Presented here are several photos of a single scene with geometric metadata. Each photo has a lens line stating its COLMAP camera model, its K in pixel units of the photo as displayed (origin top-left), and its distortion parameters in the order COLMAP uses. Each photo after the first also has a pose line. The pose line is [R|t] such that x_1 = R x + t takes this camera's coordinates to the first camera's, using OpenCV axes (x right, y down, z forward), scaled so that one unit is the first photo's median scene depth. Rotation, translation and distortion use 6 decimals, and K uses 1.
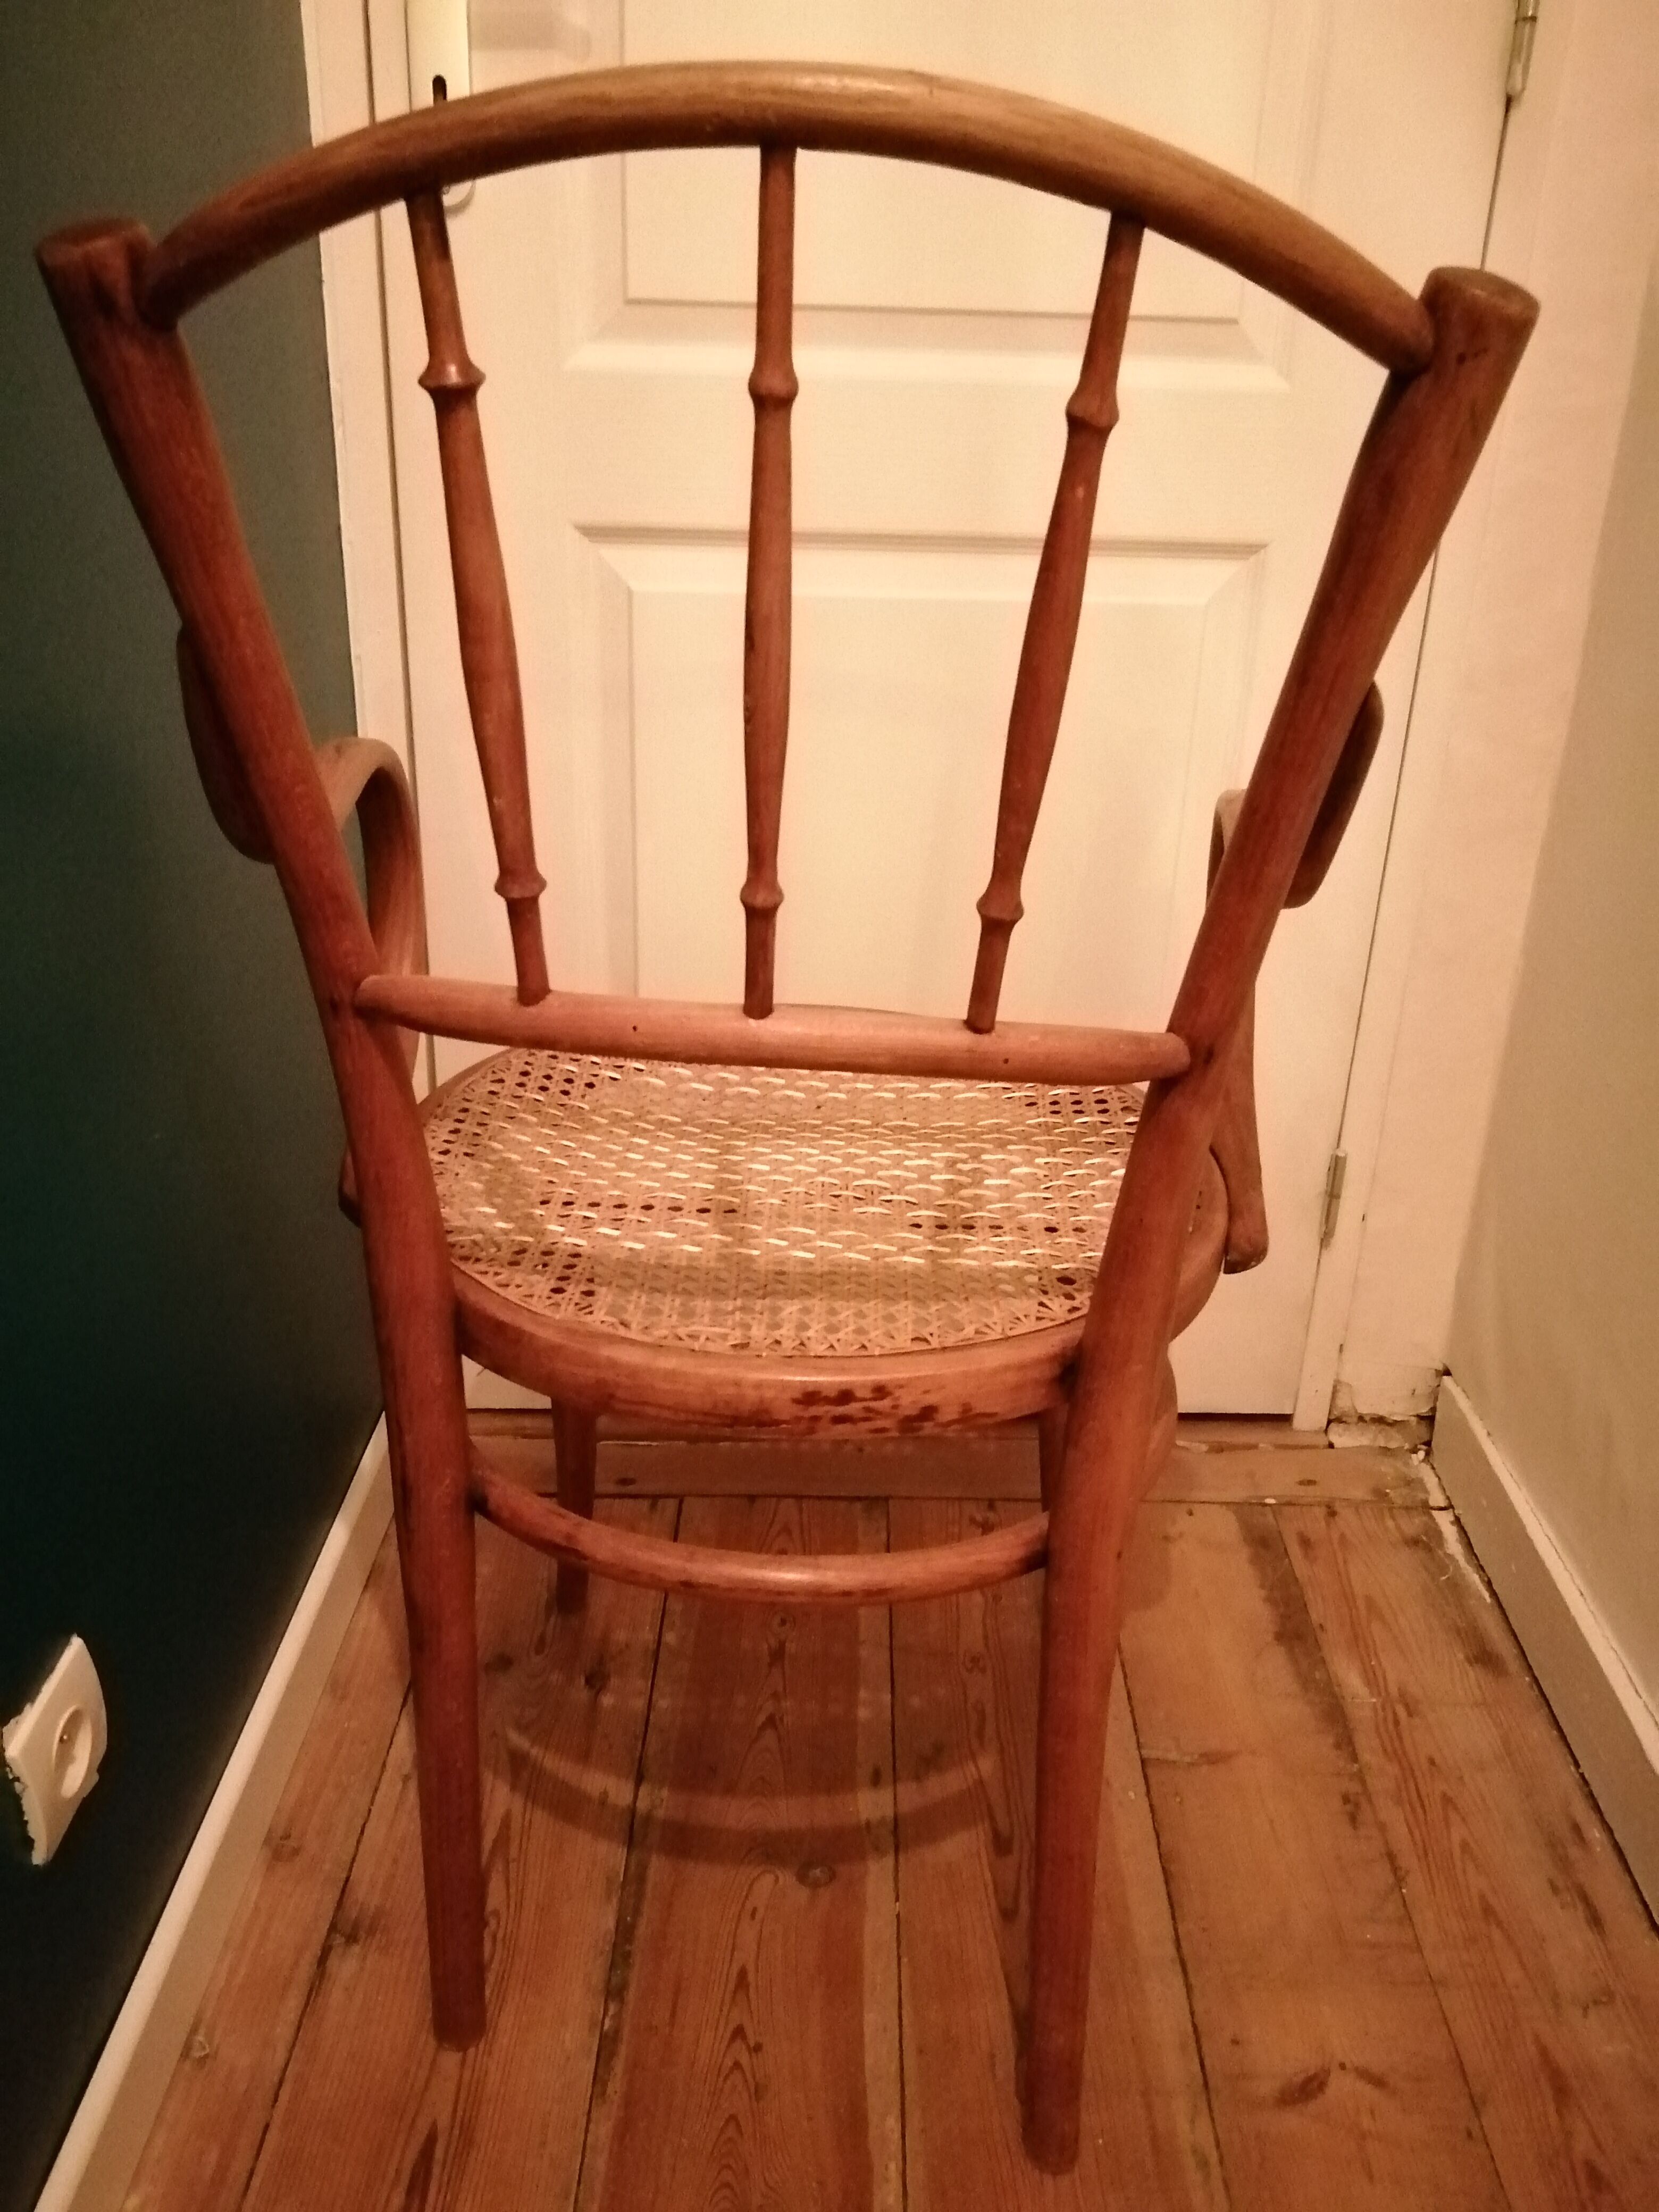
lens RADIAL K [[1787.7, 0, 819.2], [0, 1787.7, 1099.4], [0, 0, 1]] dist [0.038042, -0.069780]
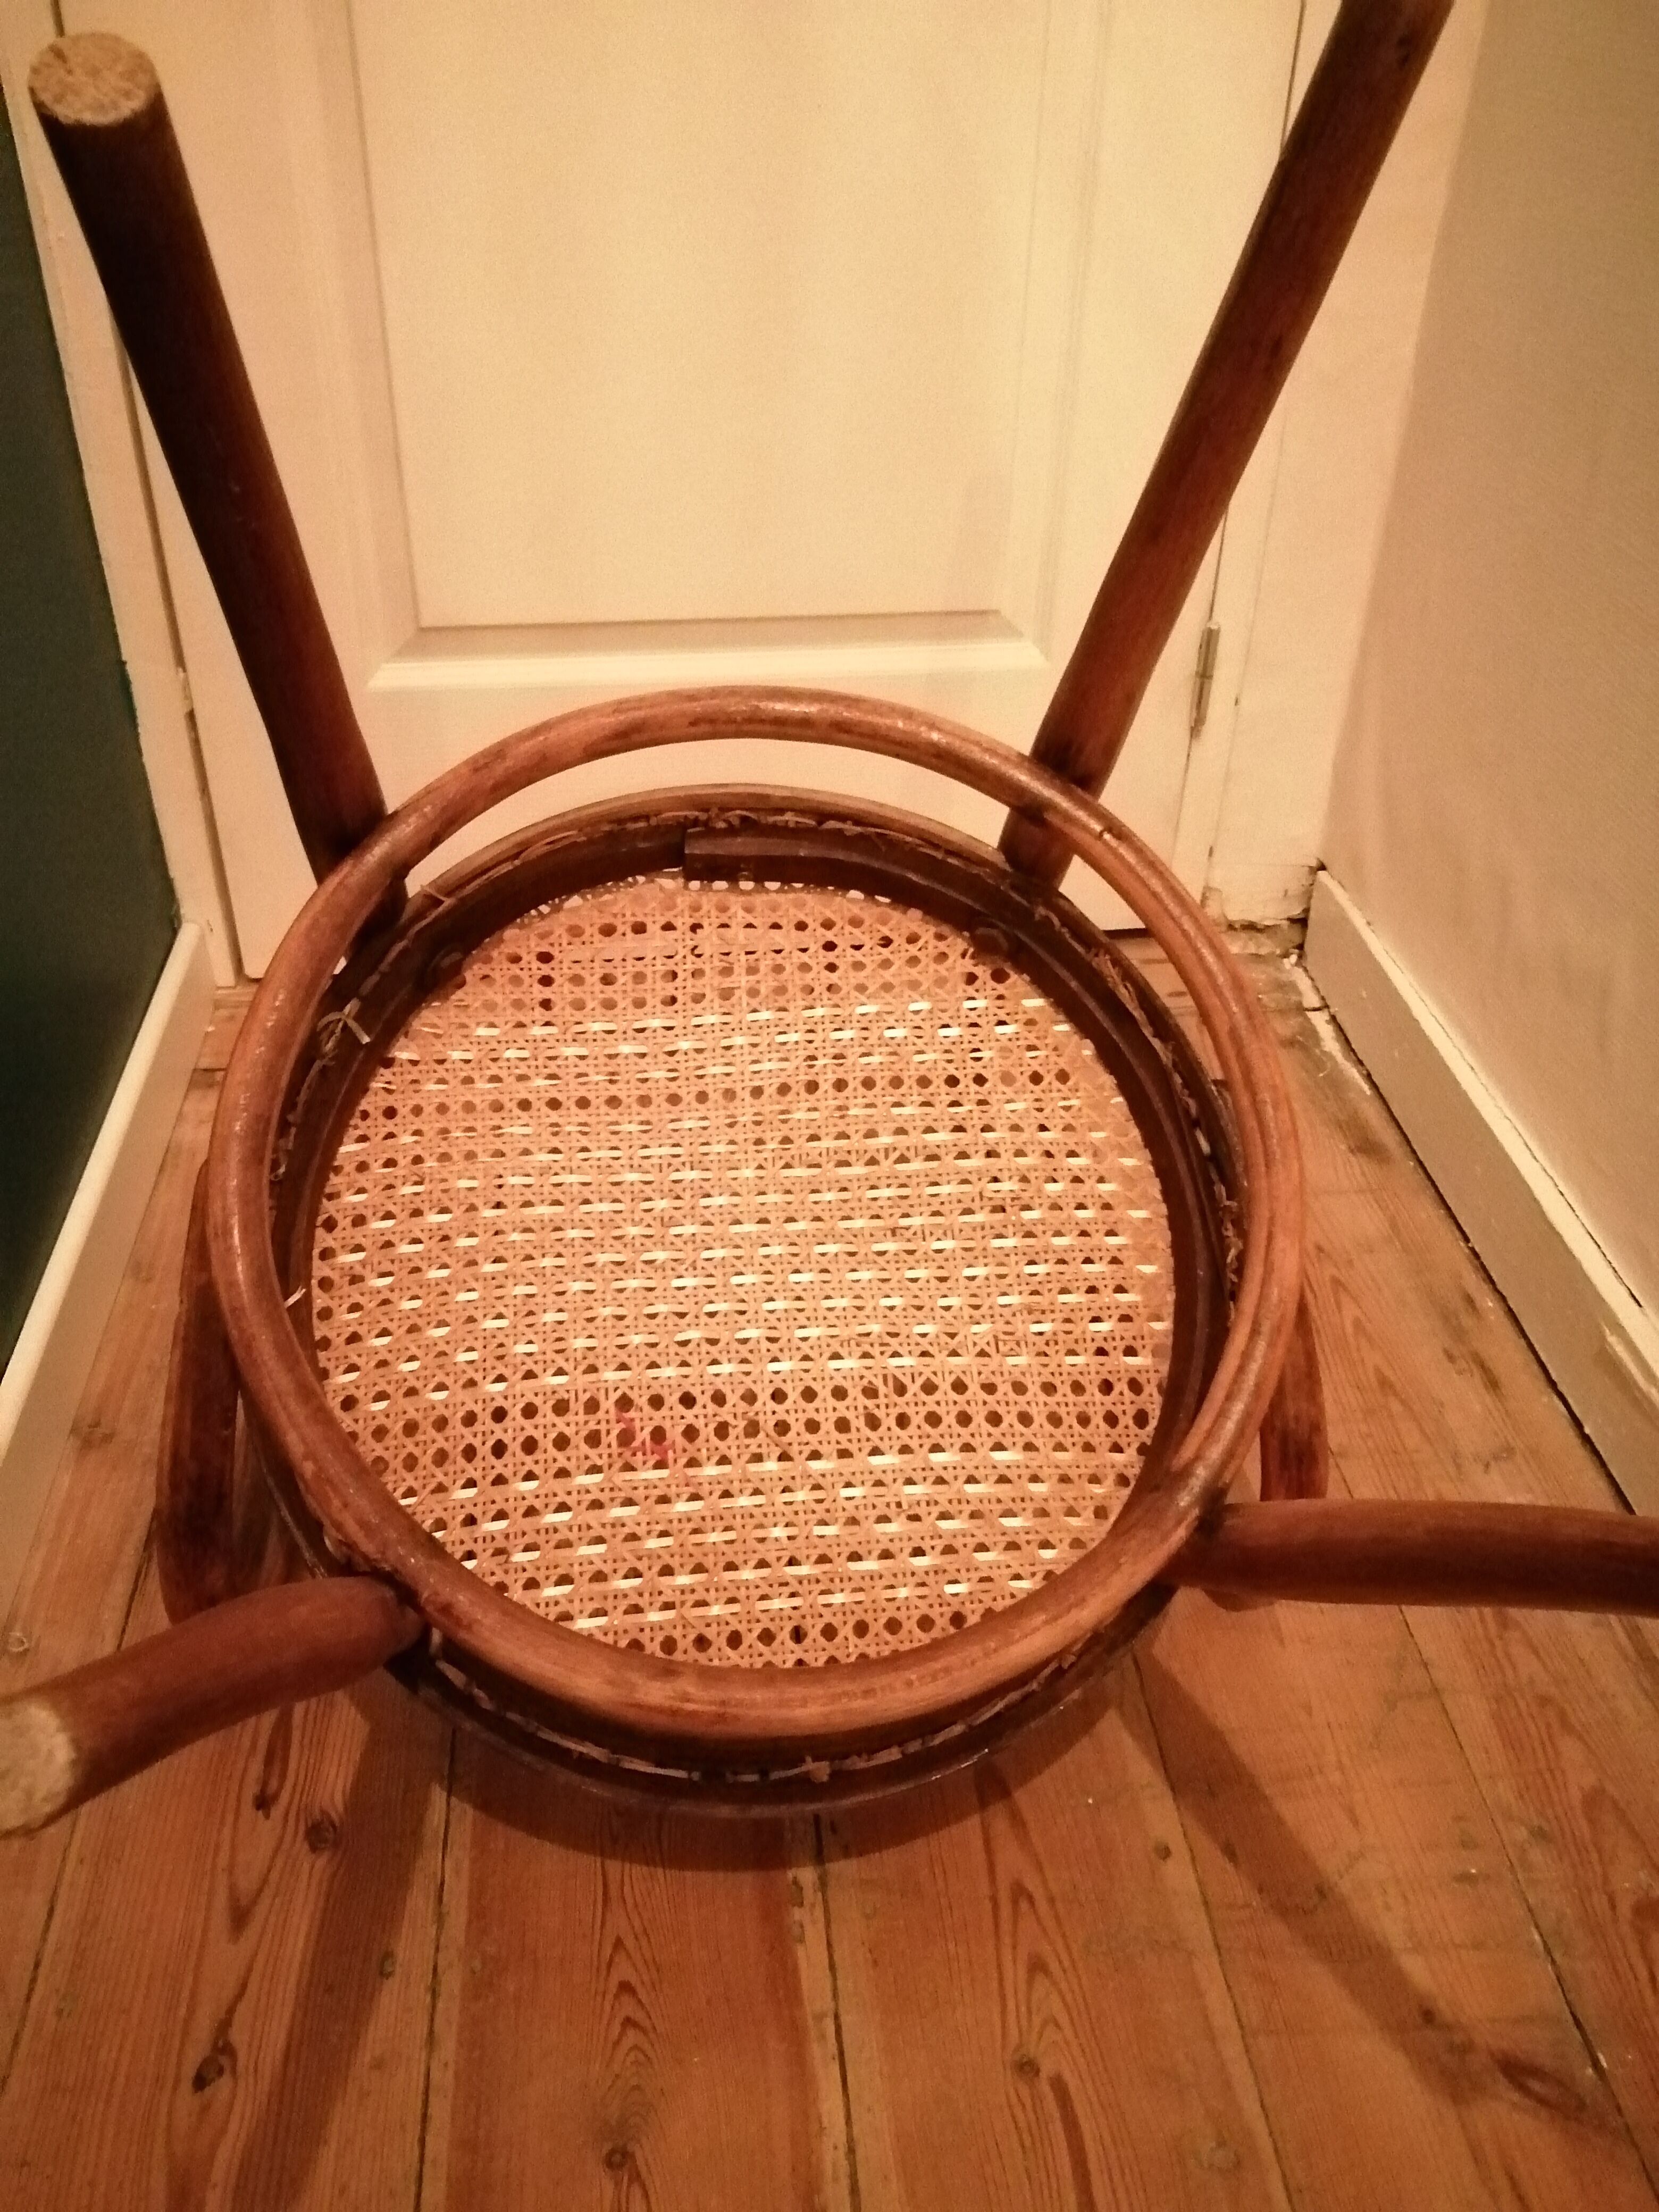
lens RADIAL K [[1787.7, 0, 821.6], [0, 1787.7, 1110.4], [0, 0, 1]] dist [0.038042, -0.069780]
pose [[0.993320, -0.073995, 0.088540, -0.003318], [0.054044, 0.976293, 0.209599, 0.090335], [-0.101950, -0.203414, 0.973771, 0.121455]]
